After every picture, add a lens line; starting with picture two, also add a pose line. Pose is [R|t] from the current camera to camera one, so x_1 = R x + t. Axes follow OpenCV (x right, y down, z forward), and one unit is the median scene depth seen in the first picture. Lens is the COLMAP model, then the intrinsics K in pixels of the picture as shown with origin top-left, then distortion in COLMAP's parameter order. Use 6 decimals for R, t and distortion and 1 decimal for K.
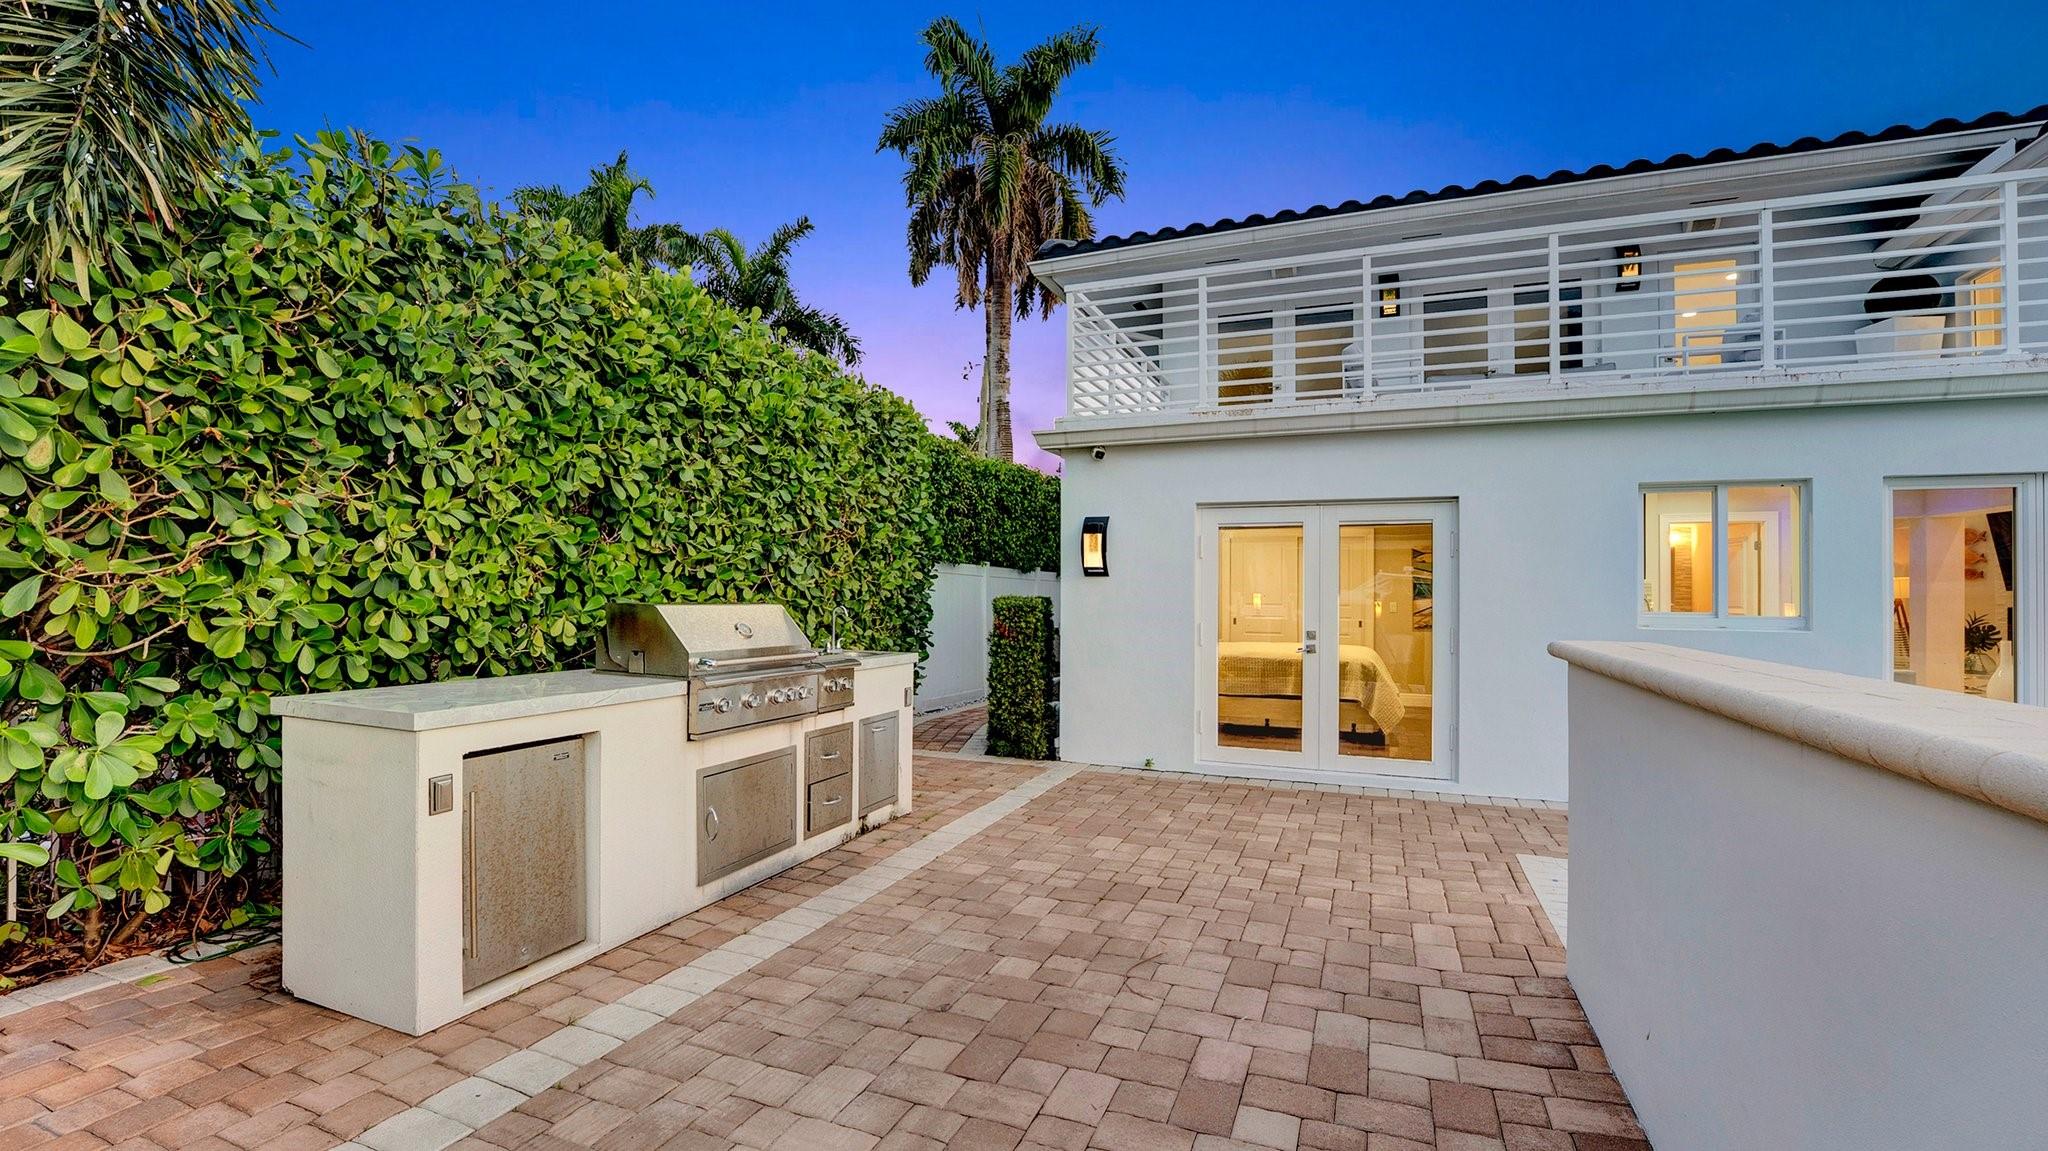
lens RADIAL K [[837.0, 0, 1027.8], [0, 837.0, 579.0], [0, 0, 1]] dist [-0.017421, 0.000182]
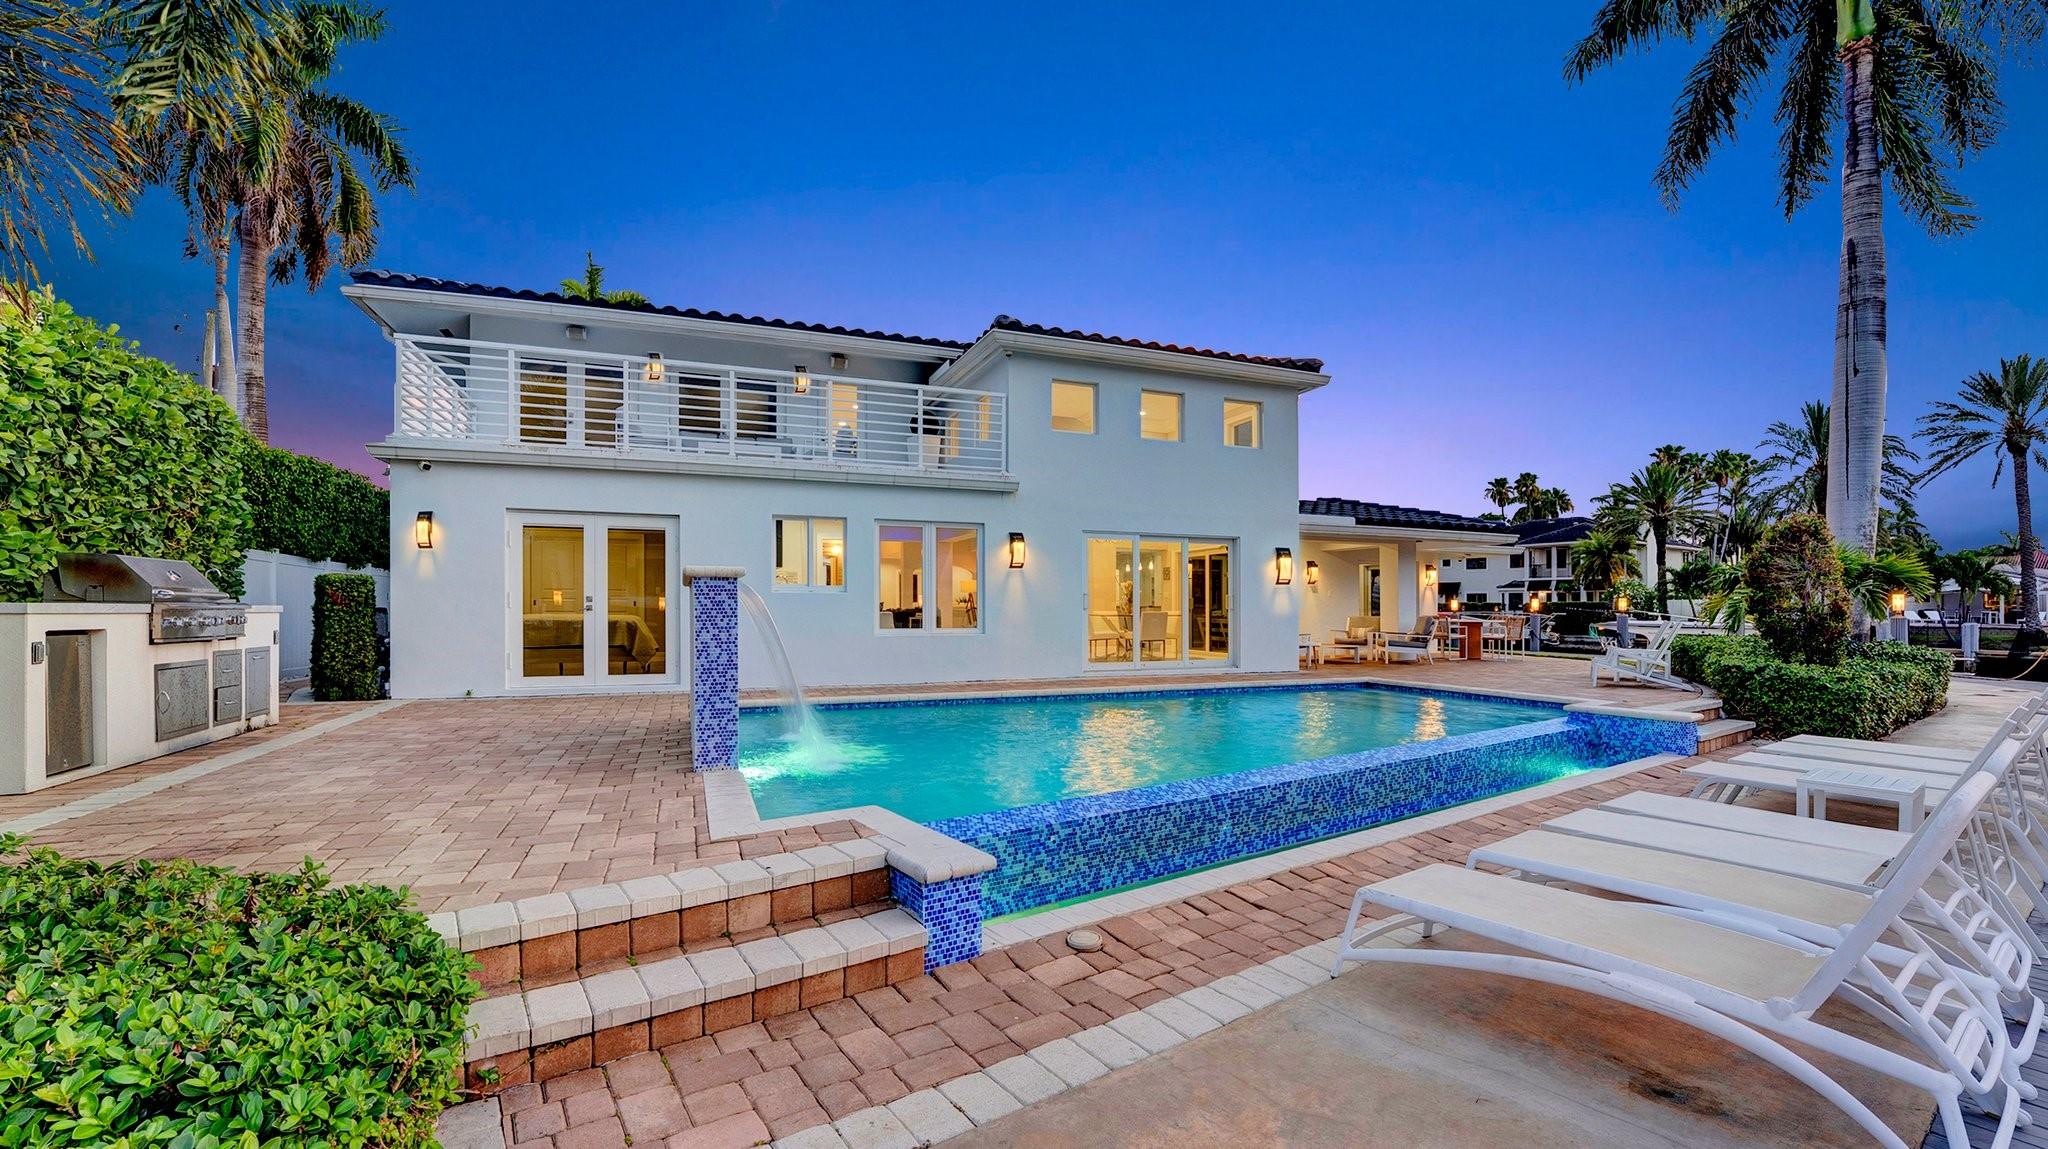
lens RADIAL K [[875.4, 0, 1020.9], [0, 875.4, 619.2], [0, 0, 1]] dist [-0.046234, 0.009189]
pose [[0.725303, -0.012969, 0.688308, -0.186488], [-0.007559, 0.999612, 0.026799, 0.057287], [-0.688389, -0.024640, 0.724923, -0.720236]]
